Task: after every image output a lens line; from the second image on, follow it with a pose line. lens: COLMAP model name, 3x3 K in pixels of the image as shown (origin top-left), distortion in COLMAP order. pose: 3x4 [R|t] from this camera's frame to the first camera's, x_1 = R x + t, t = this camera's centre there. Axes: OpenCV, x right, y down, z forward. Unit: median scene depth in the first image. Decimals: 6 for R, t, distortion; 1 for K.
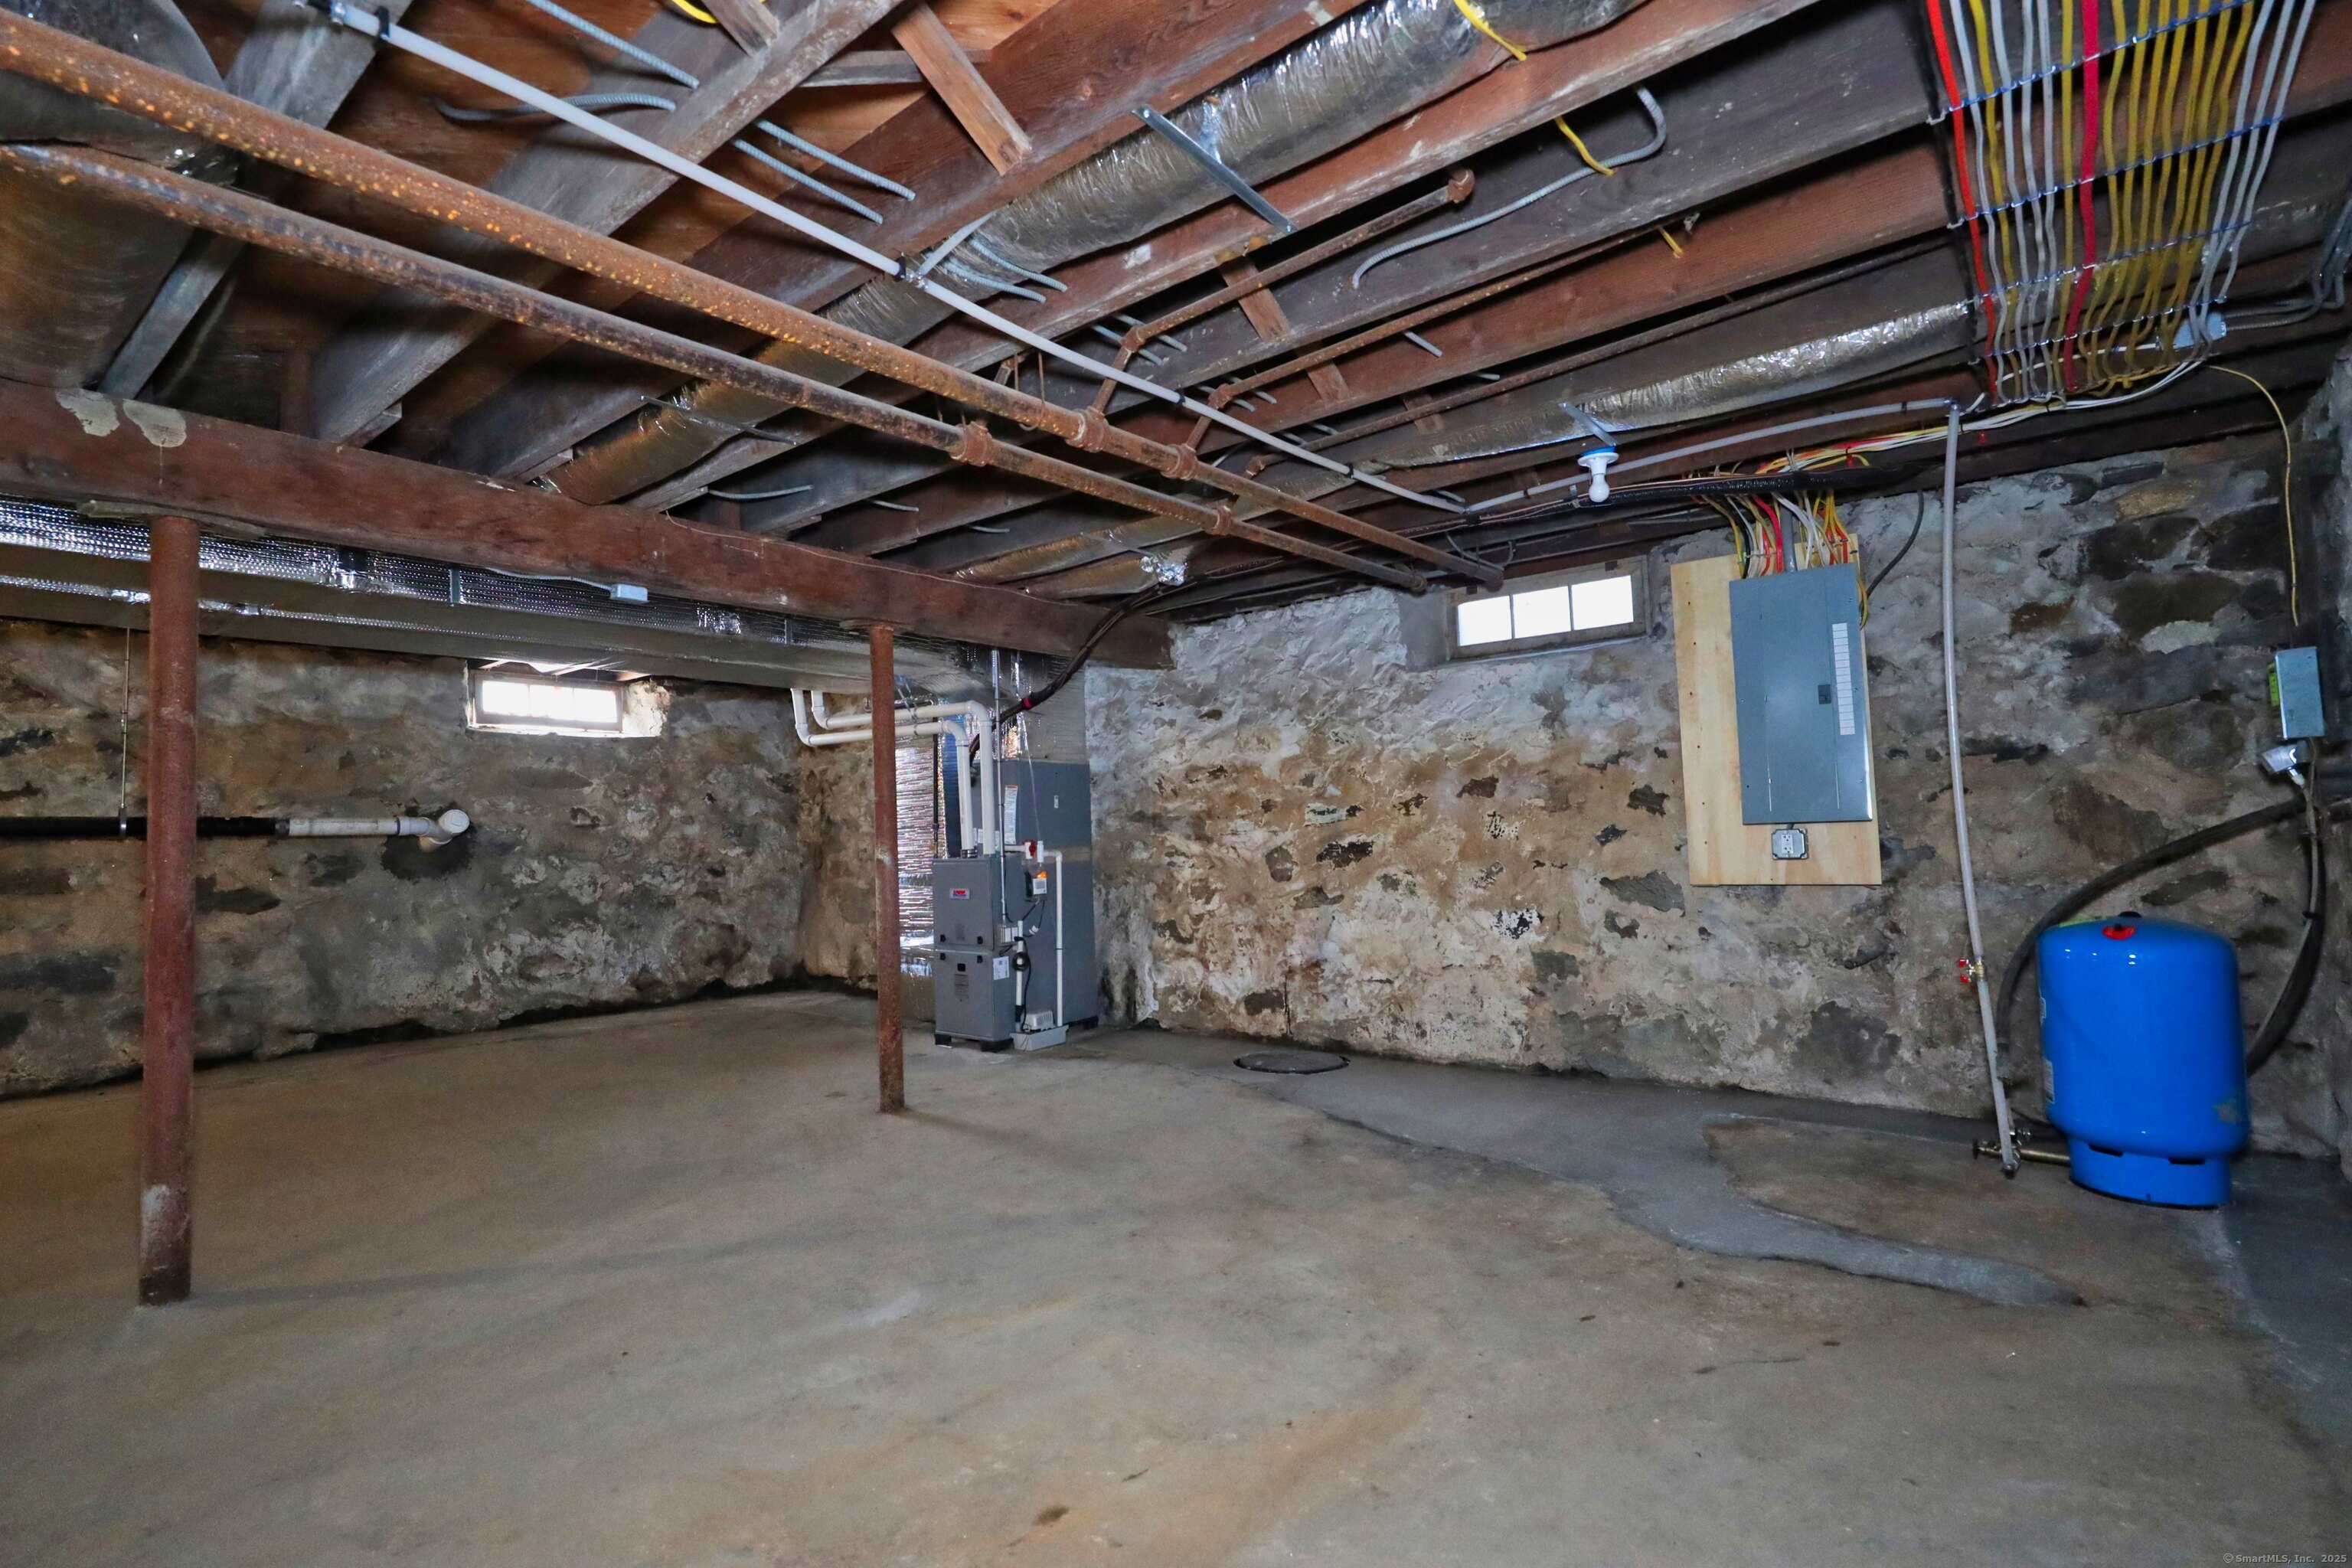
lens RADIAL K [[1090.6, 0, 1160.2], [0, 1090.6, 783.2], [0, 0, 1]] dist [0.004887, 0.000161]
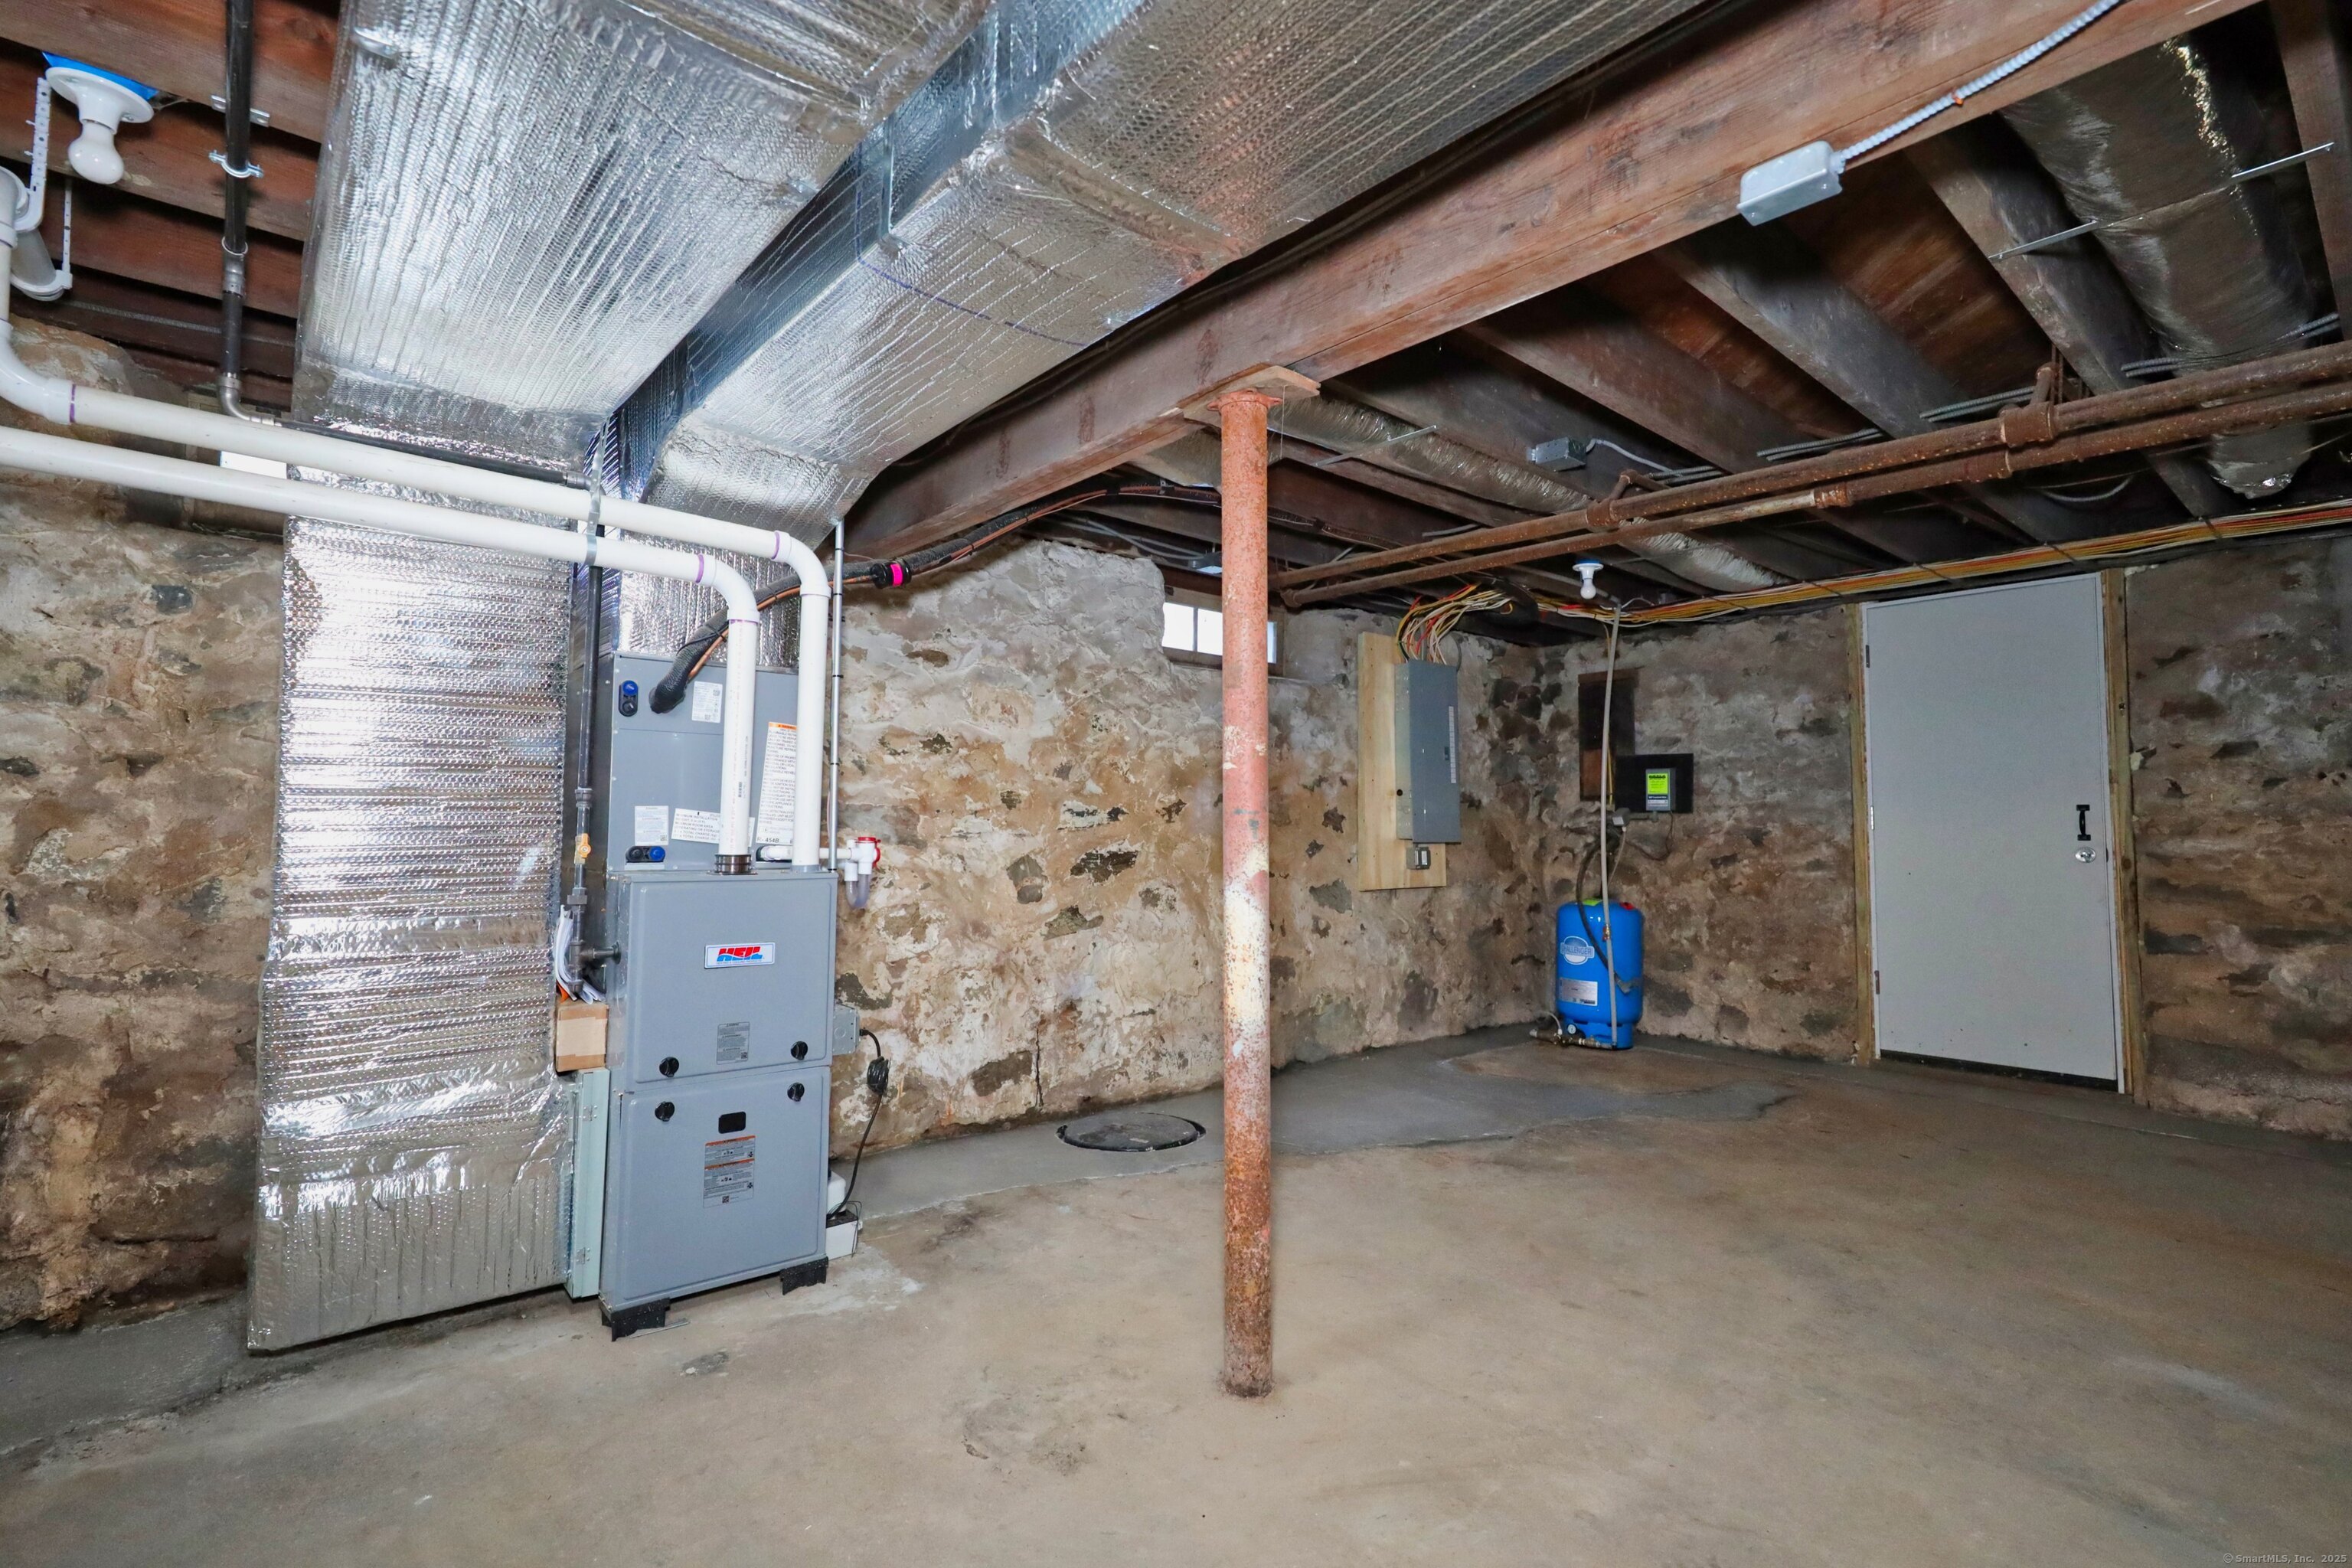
lens RADIAL K [[1090.6, 0, 1161.6], [0, 1090.6, 781.7], [0, 0, 1]] dist [0.004887, 0.000161]
pose [[0.185019, 0.077023, 0.979712, -0.624656], [-0.060635, 0.995919, -0.066846, 0.053596], [-0.980863, -0.047037, 0.188934, 0.795805]]
